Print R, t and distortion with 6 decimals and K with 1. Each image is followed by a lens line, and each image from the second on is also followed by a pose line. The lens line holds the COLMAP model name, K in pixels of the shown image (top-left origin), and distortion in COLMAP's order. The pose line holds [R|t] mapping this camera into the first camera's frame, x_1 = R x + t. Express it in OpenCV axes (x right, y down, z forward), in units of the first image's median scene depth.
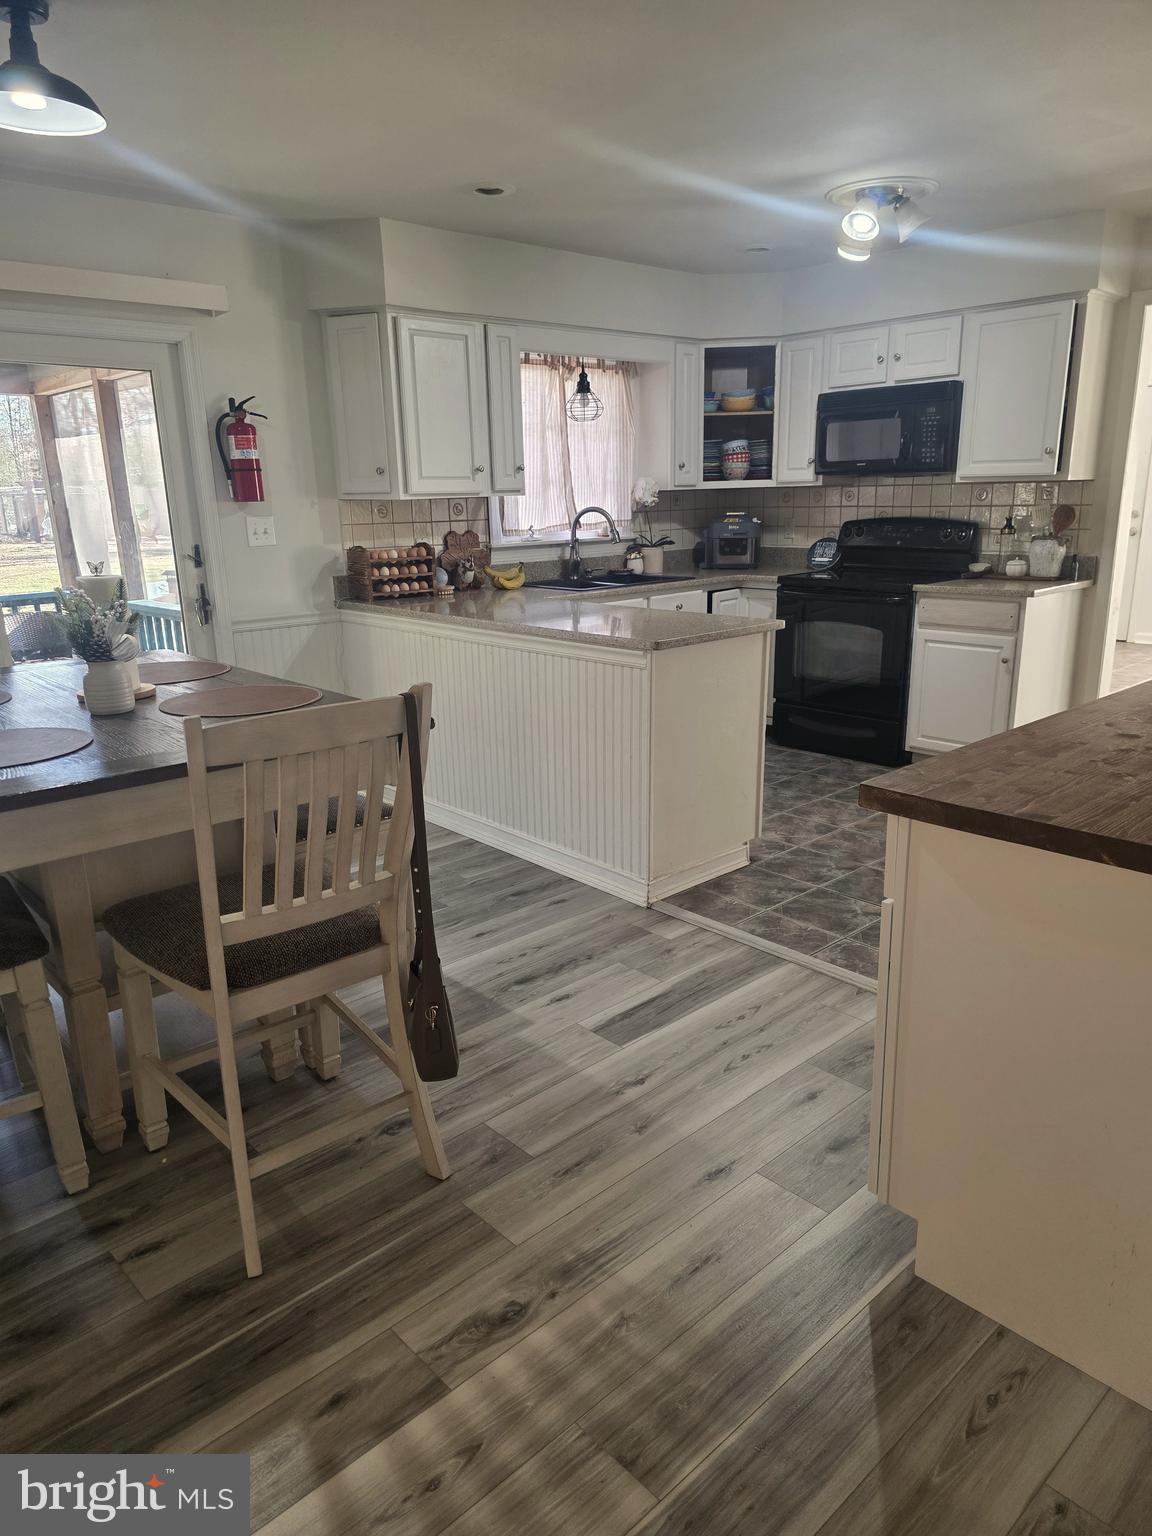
lens RADIAL K [[1039.3, 0, 576.9], [0, 1039.3, 779.6], [0, 0, 1]] dist [0.064469, -0.054209]
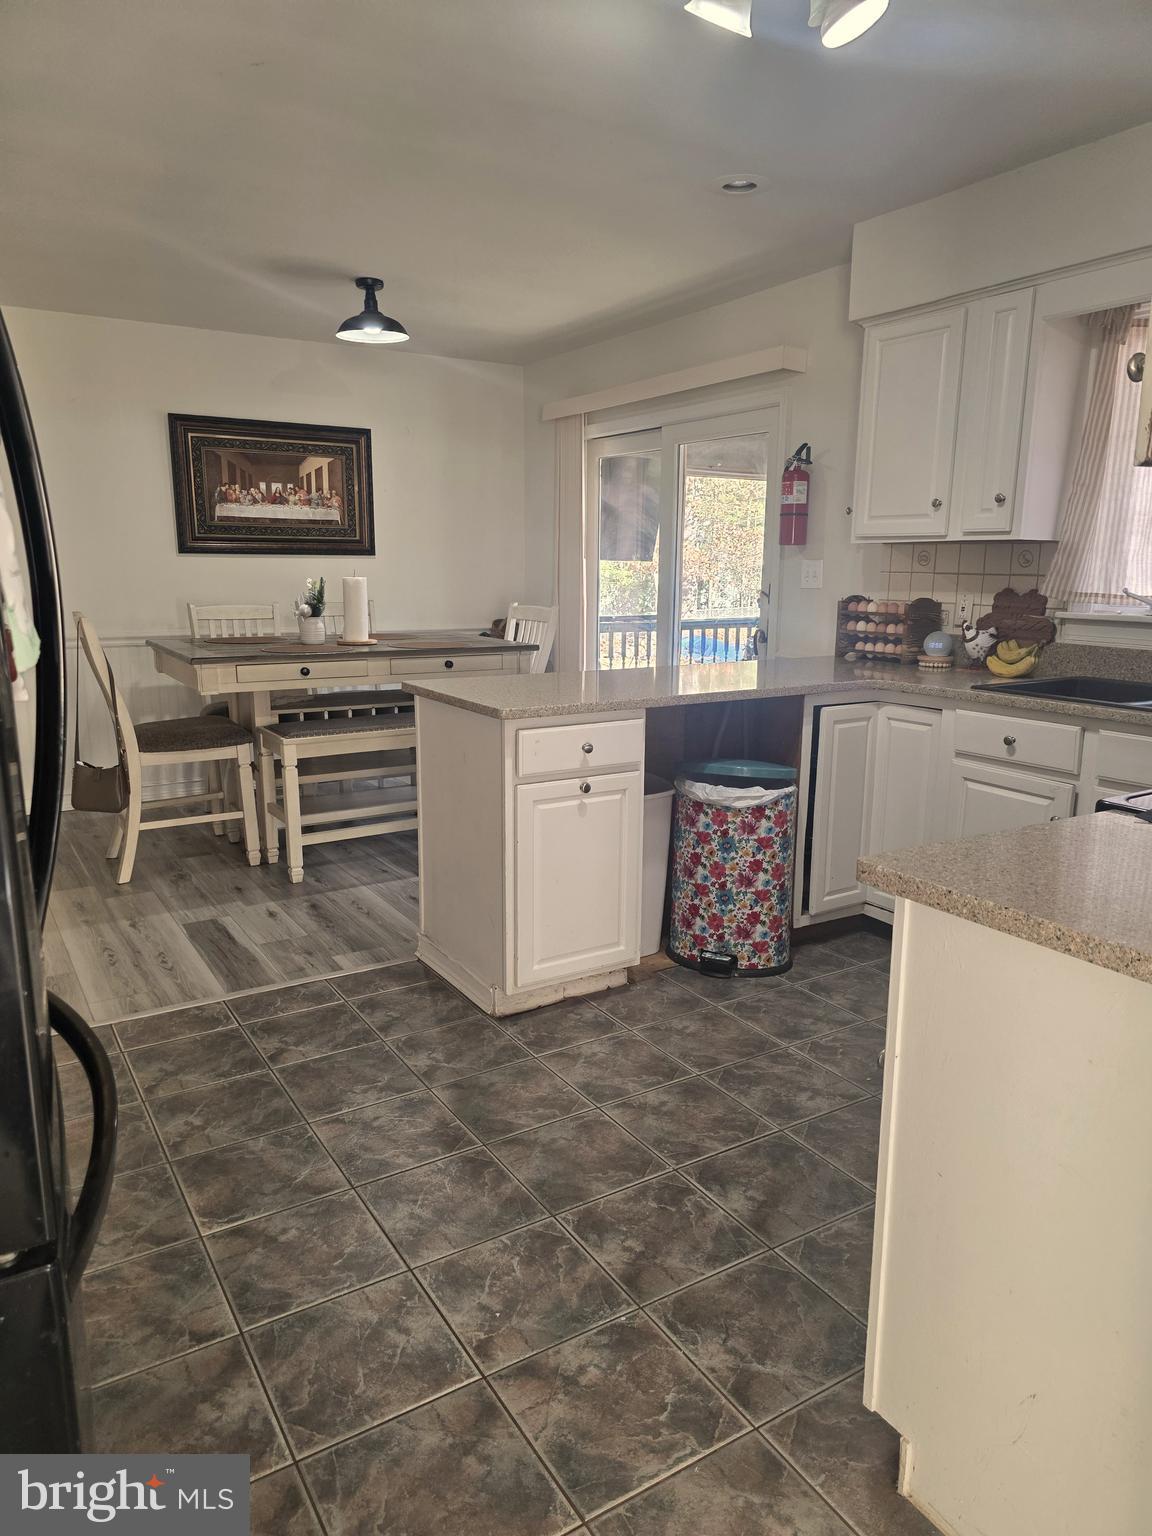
lens RADIAL K [[1039.3, 0, 590.8], [0, 1039.3, 771.4], [0, 0, 1]] dist [0.064469, -0.054209]
pose [[-0.185365, 0.216458, -0.958533, 0.739645], [-0.267438, 0.927506, 0.261170, -0.265013], [0.945578, 0.304760, -0.114039, 0.966641]]
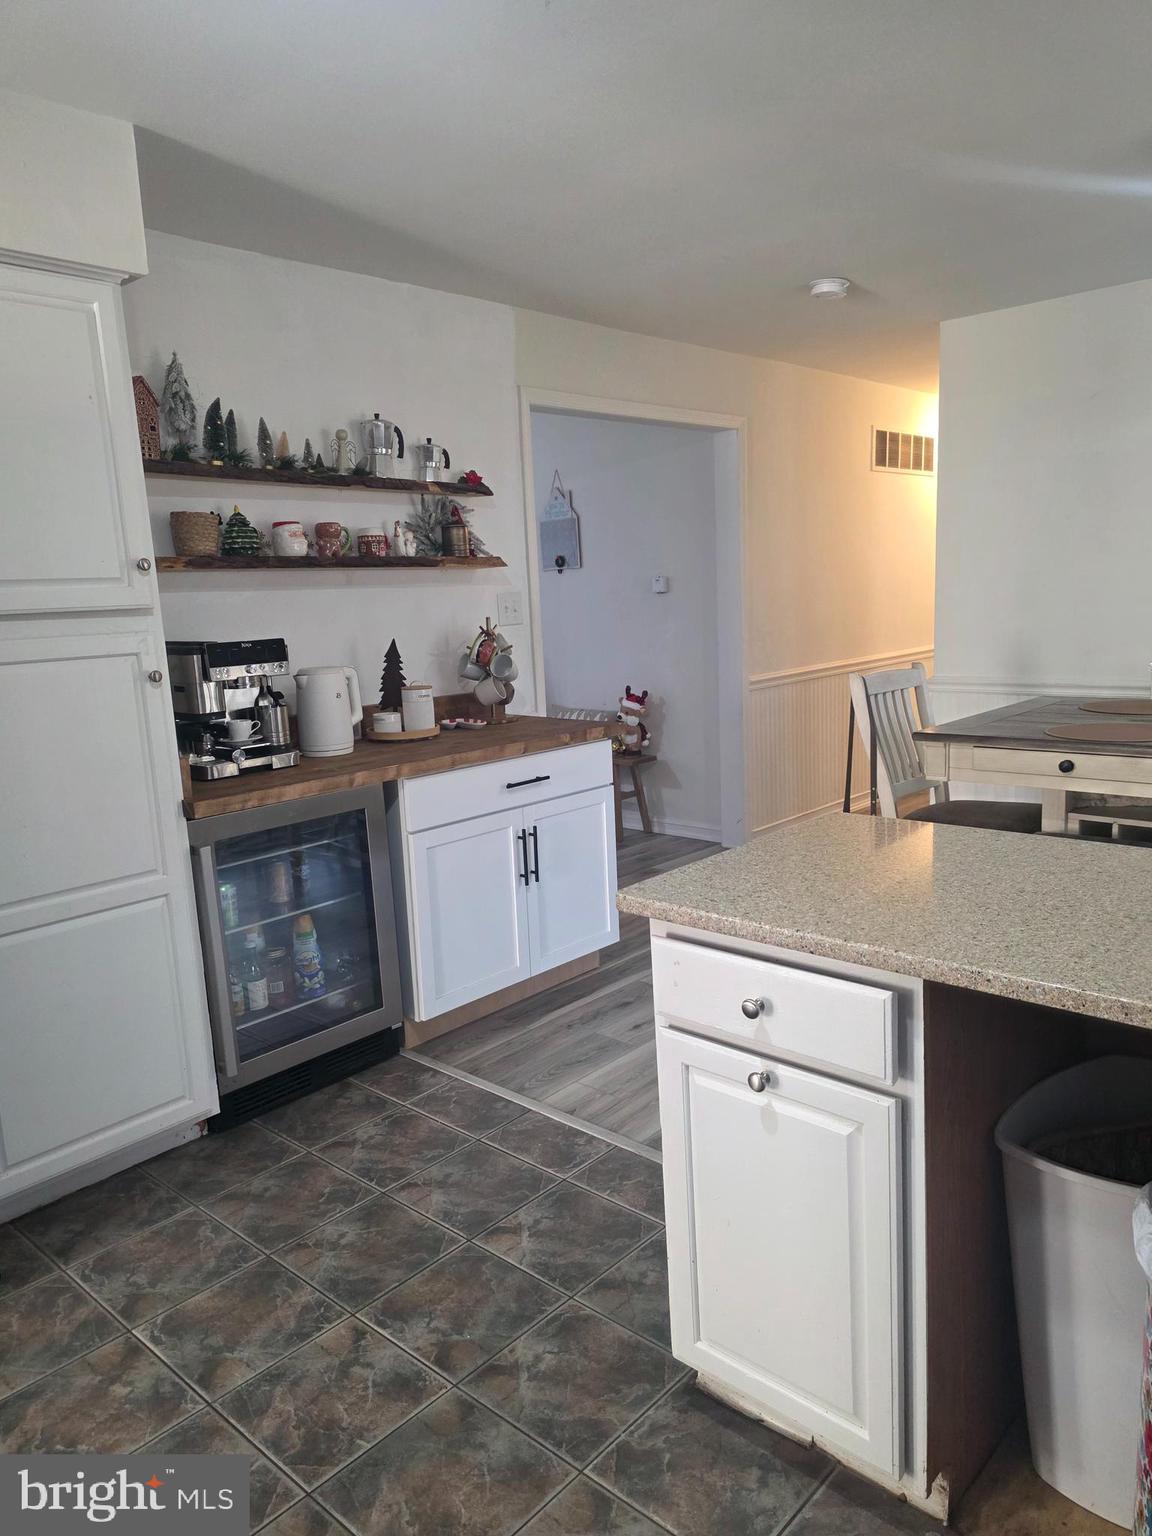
lens RADIAL K [[1089.4, 0, 585.9], [0, 1089.4, 770.8], [0, 0, 1]] dist [0.006707, 0.001093]
pose [[-0.993898, 0.077742, -0.078252, 0.204643], [0.036806, 0.902491, 0.429133, -0.327515], [0.103983, 0.423634, -0.899845, 1.158067]]
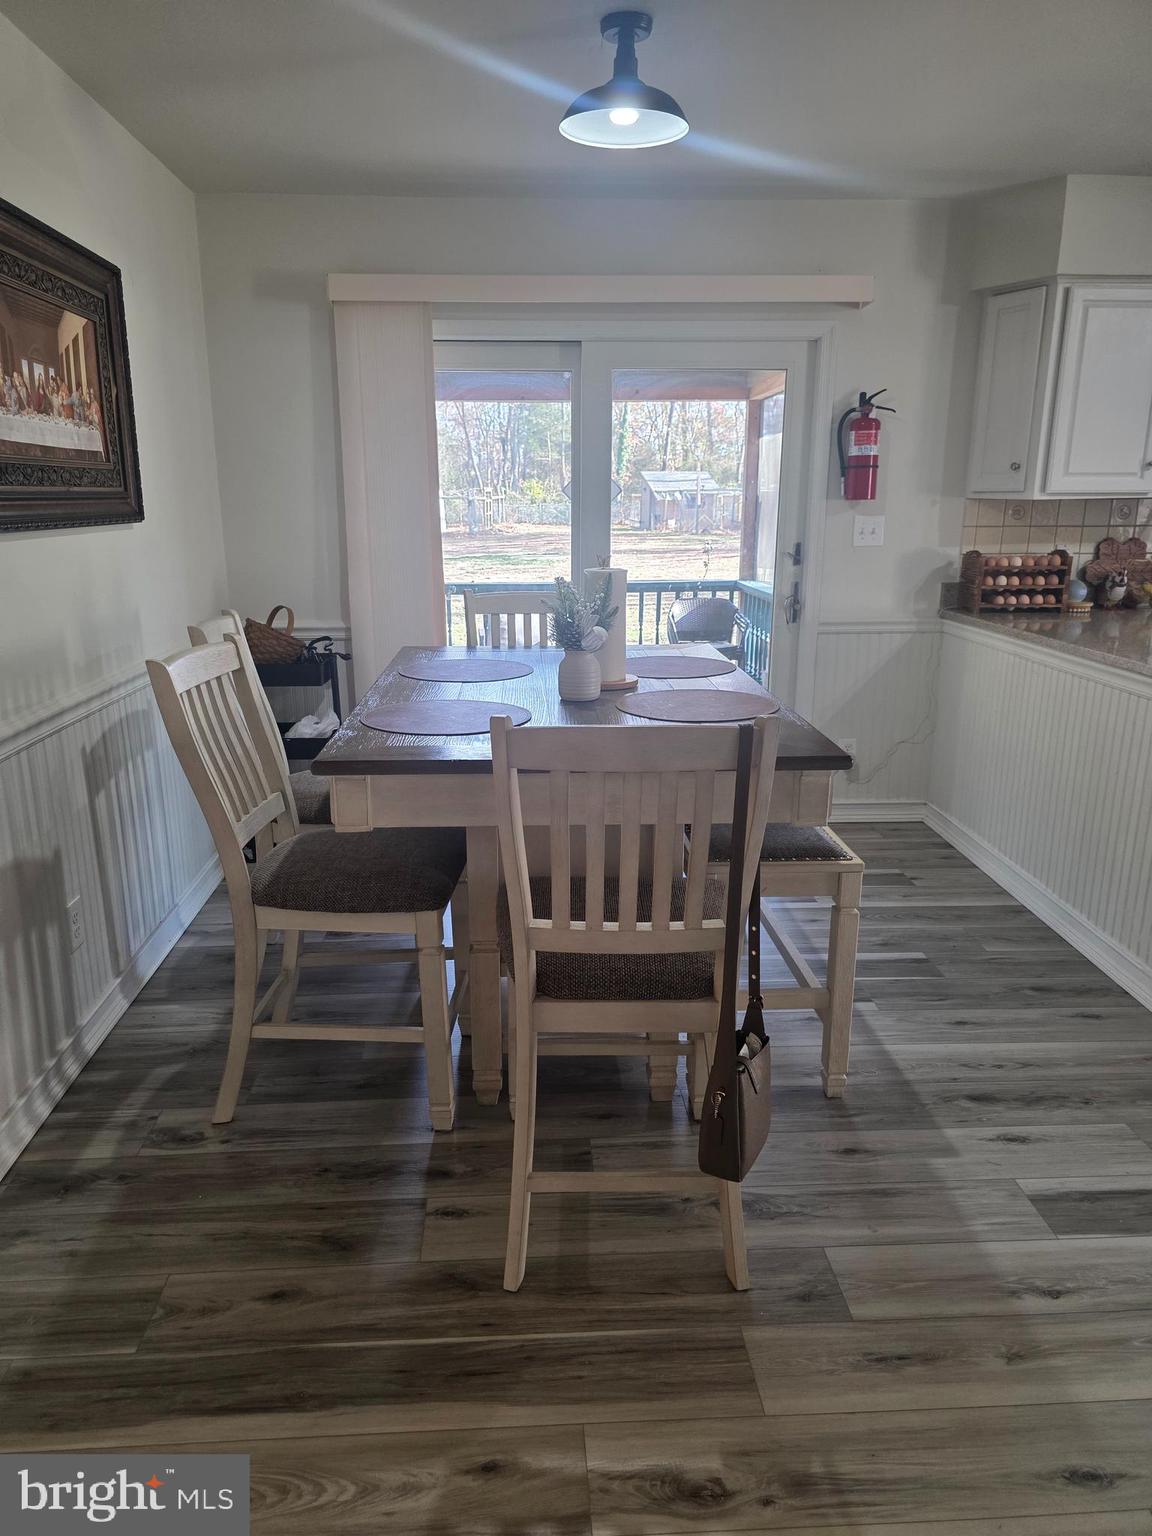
lens RADIAL K [[1039.3, 0, 560.0], [0, 1039.3, 757.4], [0, 0, 1]] dist [0.064469, -0.054209]
pose [[0.766883, 0.175897, -0.617213, 0.105898], [-0.186521, 0.981283, 0.047900, -0.028930], [0.614085, 0.078390, 0.785337, 0.099429]]
